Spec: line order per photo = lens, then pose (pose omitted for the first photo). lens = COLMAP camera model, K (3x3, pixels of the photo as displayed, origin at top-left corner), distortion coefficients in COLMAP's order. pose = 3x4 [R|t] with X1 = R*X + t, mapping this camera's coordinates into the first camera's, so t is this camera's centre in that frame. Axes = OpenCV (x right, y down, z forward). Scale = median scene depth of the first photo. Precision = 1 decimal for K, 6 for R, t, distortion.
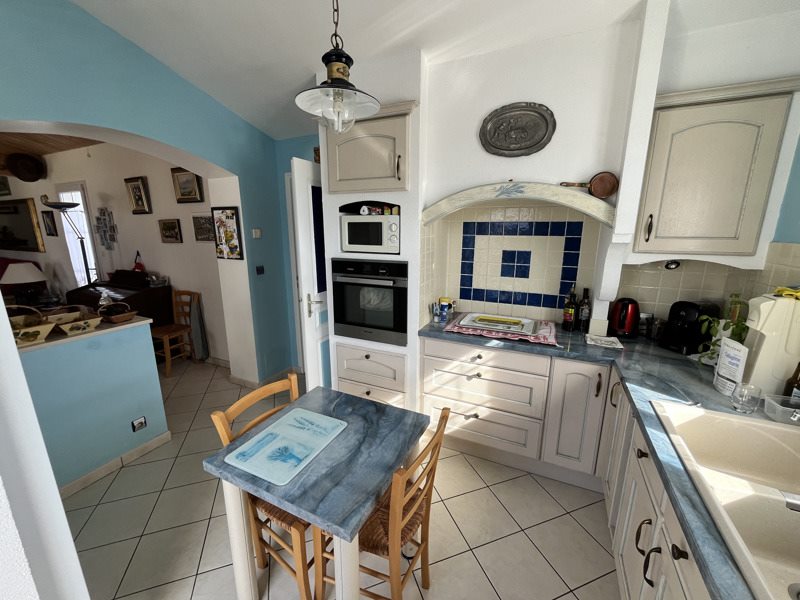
lens RADIAL K [[326.8, 0, 398.9], [0, 326.8, 299.2], [0, 0, 1]] dist [-0.000597, -0.000200]
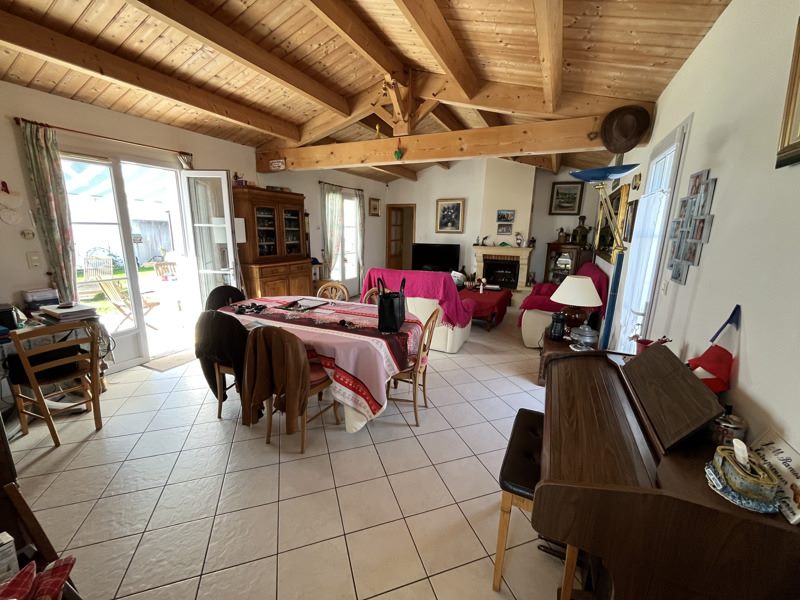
lens RADIAL K [[326.8, 0, 398.9], [0, 326.8, 299.2], [0, 0, 1]] dist [-0.000597, -0.000200]
pose [[-0.001964, 0.217388, -0.976083, -0.512743], [-0.238812, 0.947741, 0.211556, -0.138402], [0.971064, 0.233516, 0.050053, 0.680006]]
